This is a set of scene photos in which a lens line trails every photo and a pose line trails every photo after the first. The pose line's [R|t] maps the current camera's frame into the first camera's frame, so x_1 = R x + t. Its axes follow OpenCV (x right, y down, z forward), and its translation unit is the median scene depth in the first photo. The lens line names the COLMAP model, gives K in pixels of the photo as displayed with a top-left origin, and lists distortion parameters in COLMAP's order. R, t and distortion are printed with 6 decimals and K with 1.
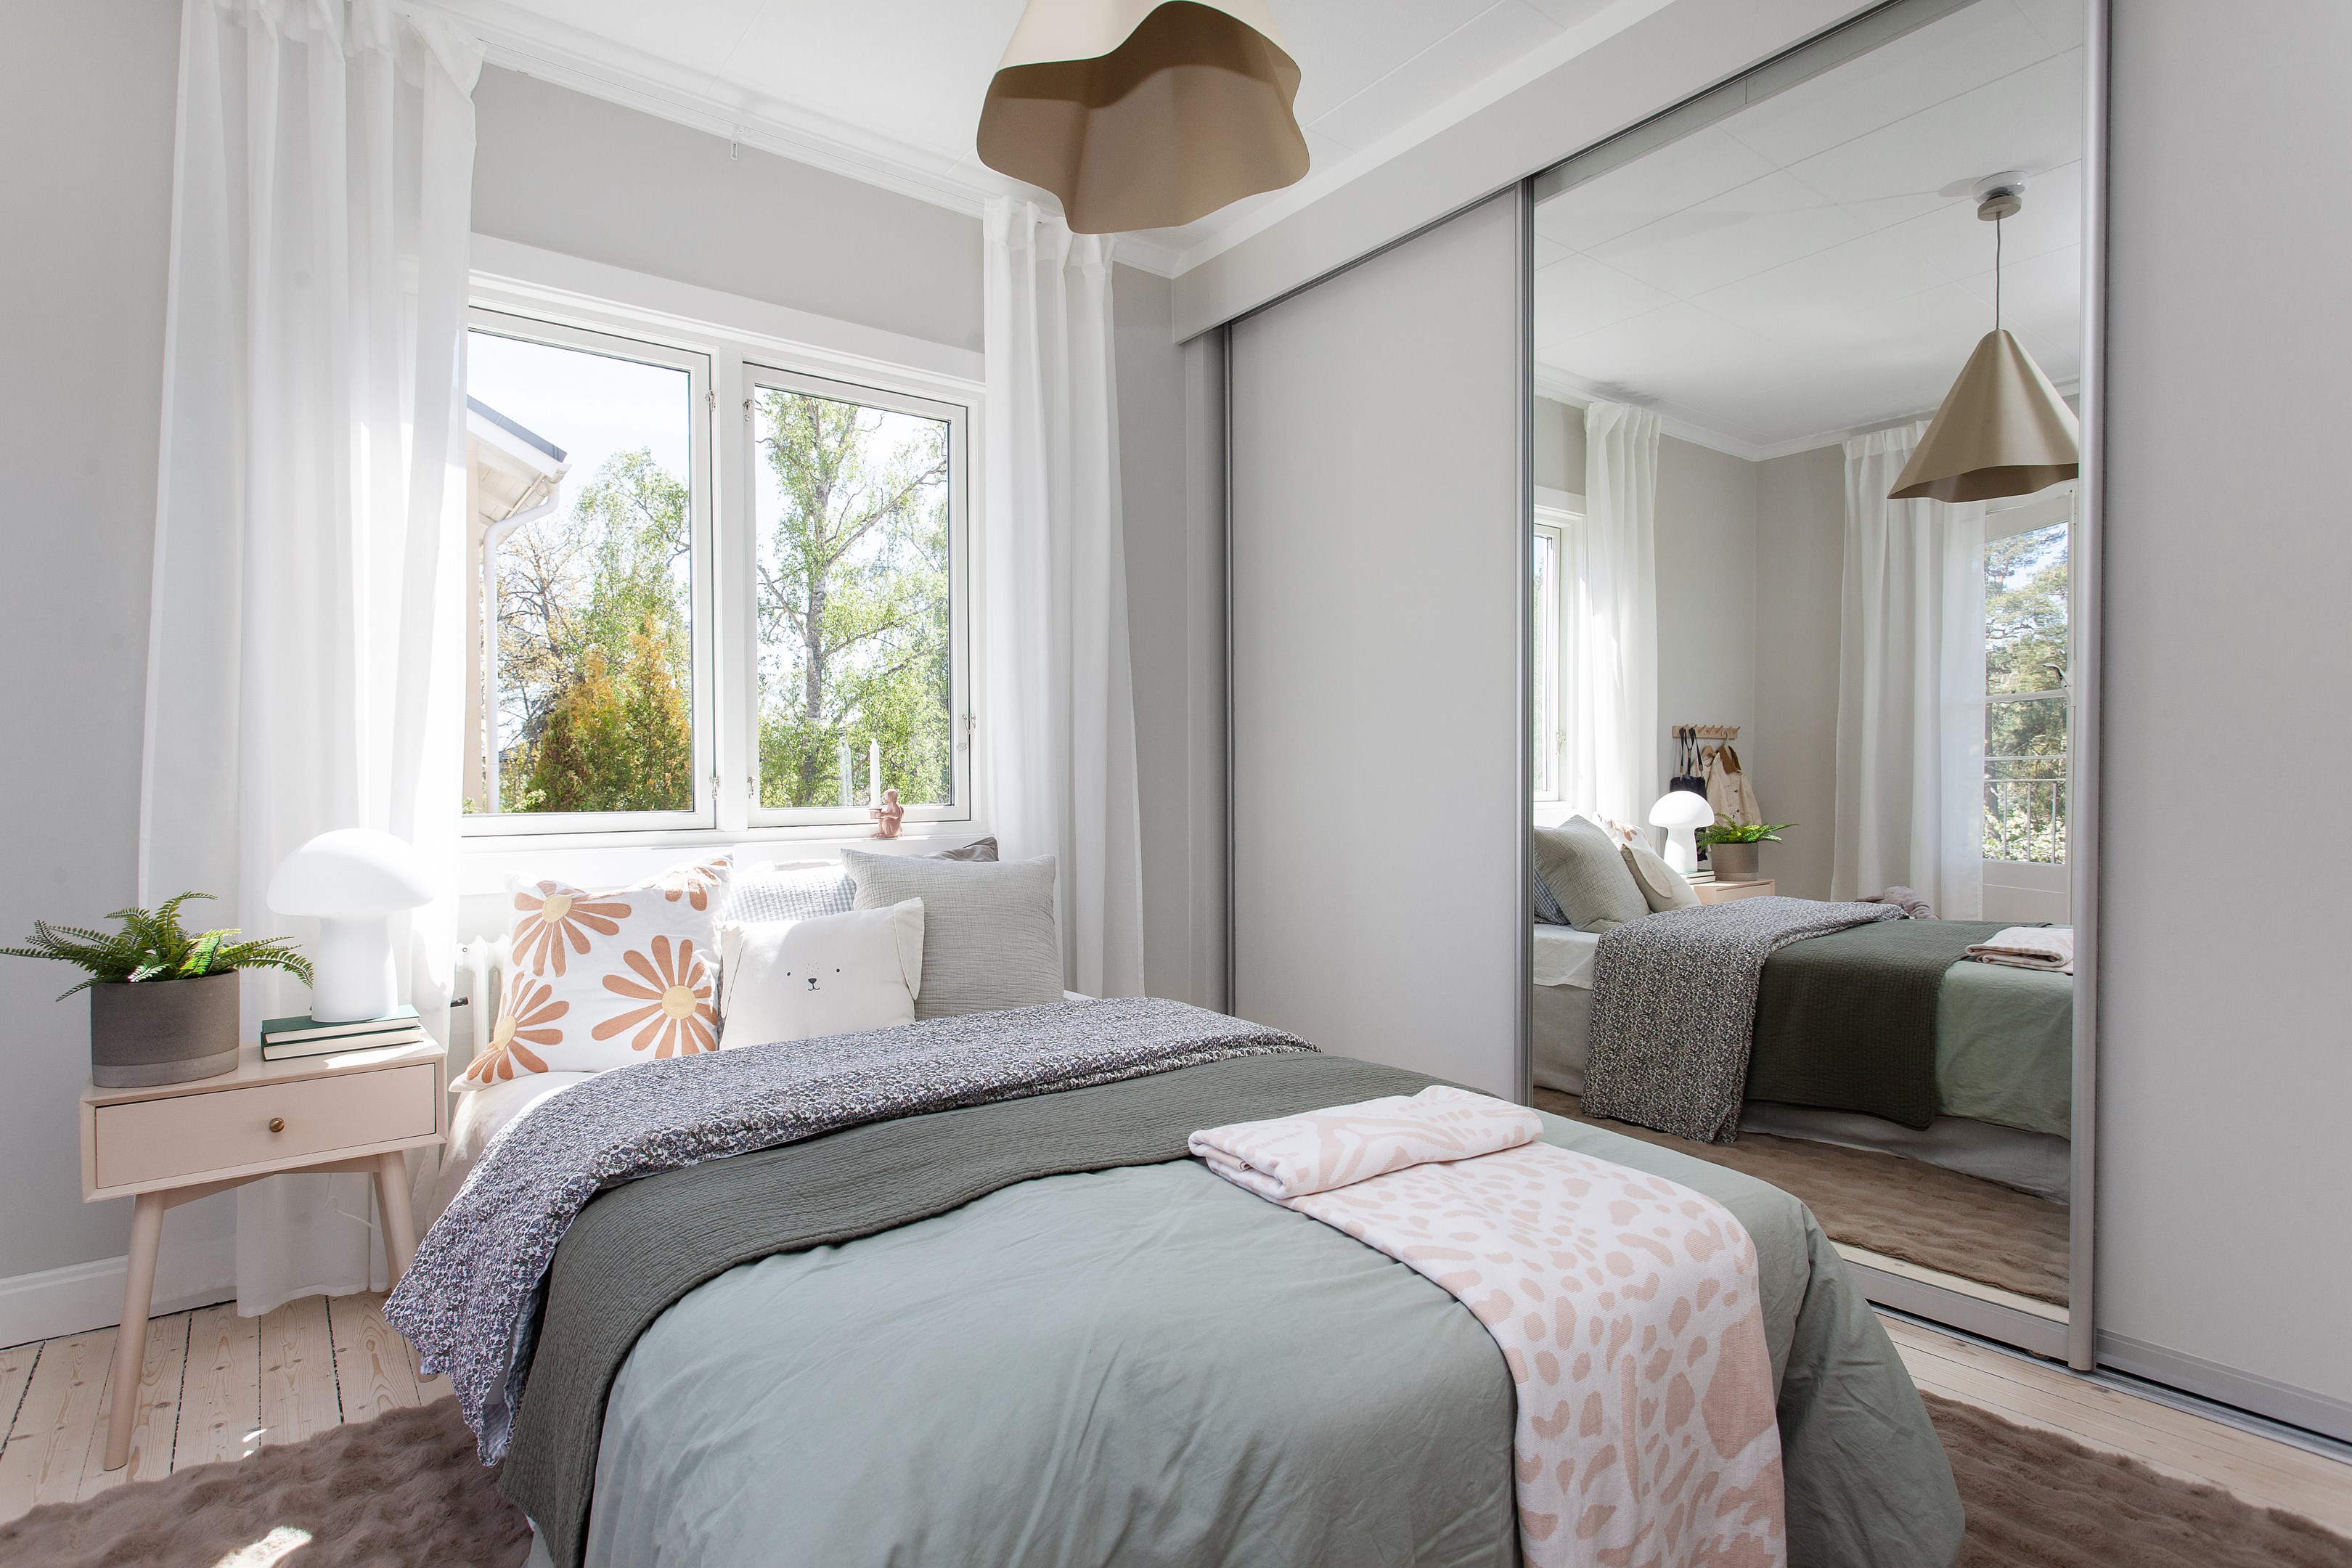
lens RADIAL K [[1132.8, 0, 1182.8], [0, 1132.8, 767.6], [0, 0, 1]] dist [-0.002812, -0.000119]
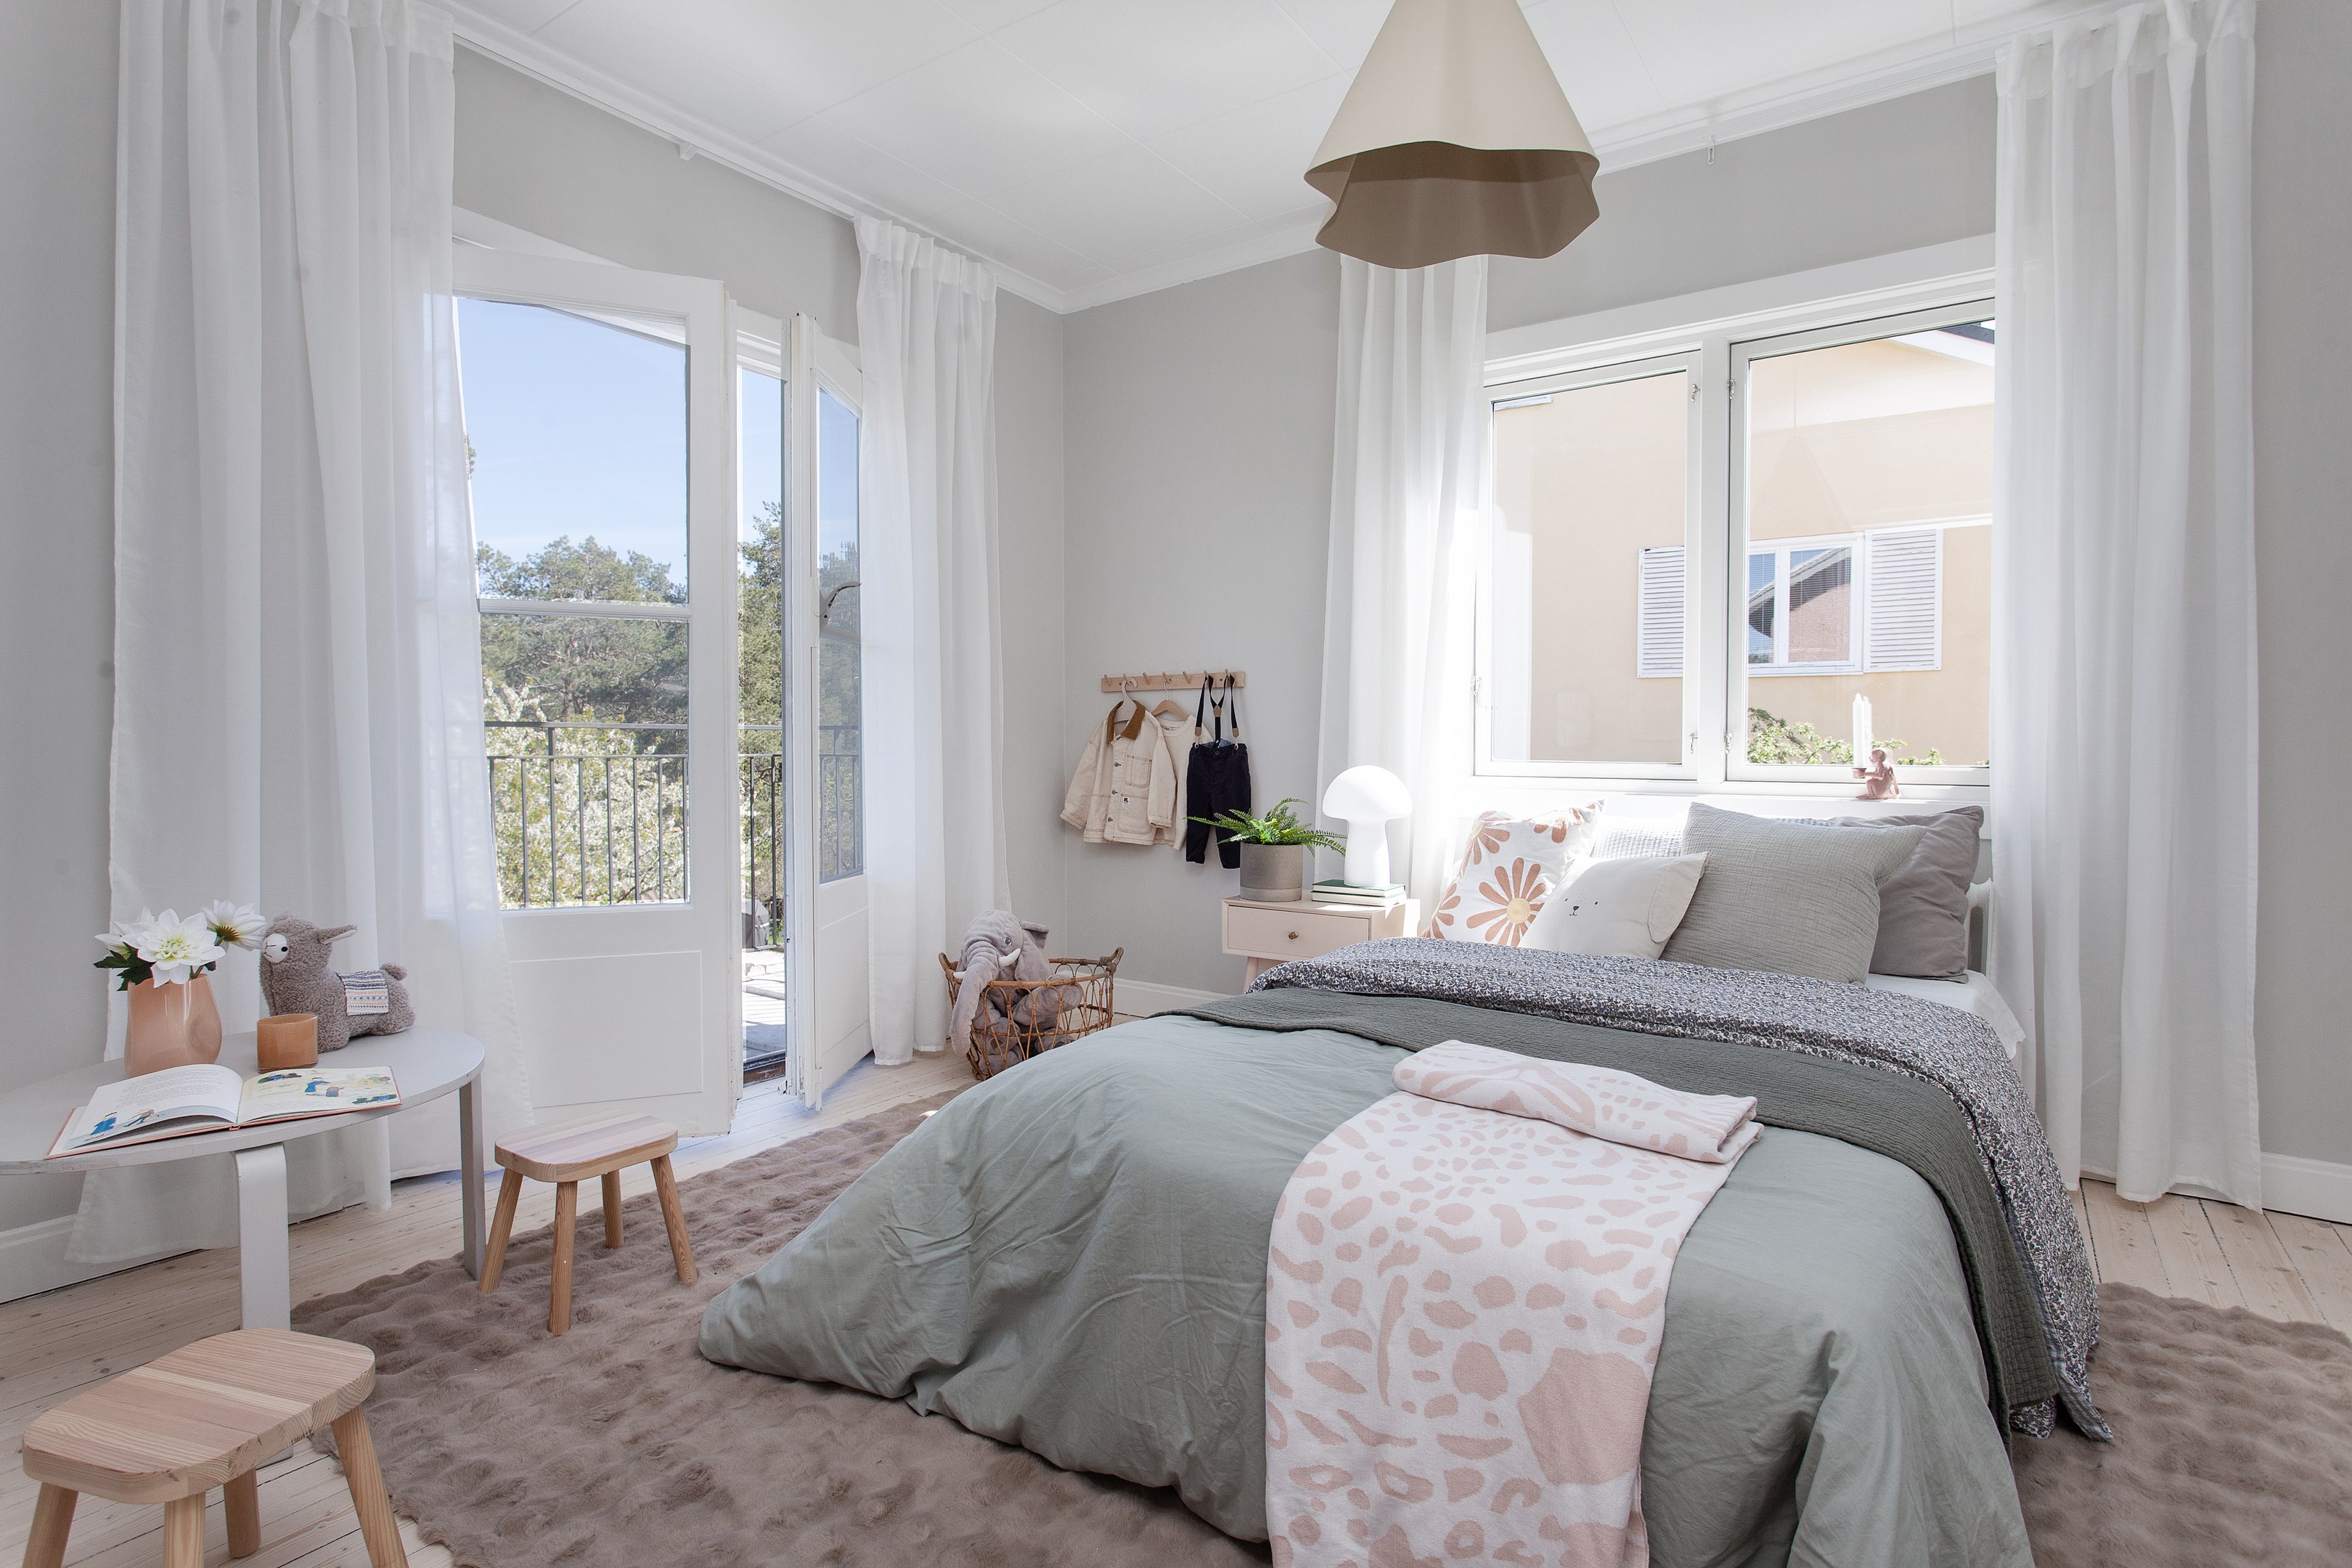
lens RADIAL K [[1212.3, 0, 1220.6], [0, 1212.3, 752.2], [0, 0, 1]] dist [-0.002814, 0.000840]
pose [[0.326676, 0.021124, -0.944900, 0.824636], [0.006609, 0.999675, 0.024634, -0.008498], [0.945113, -0.014292, 0.326430, 0.266433]]
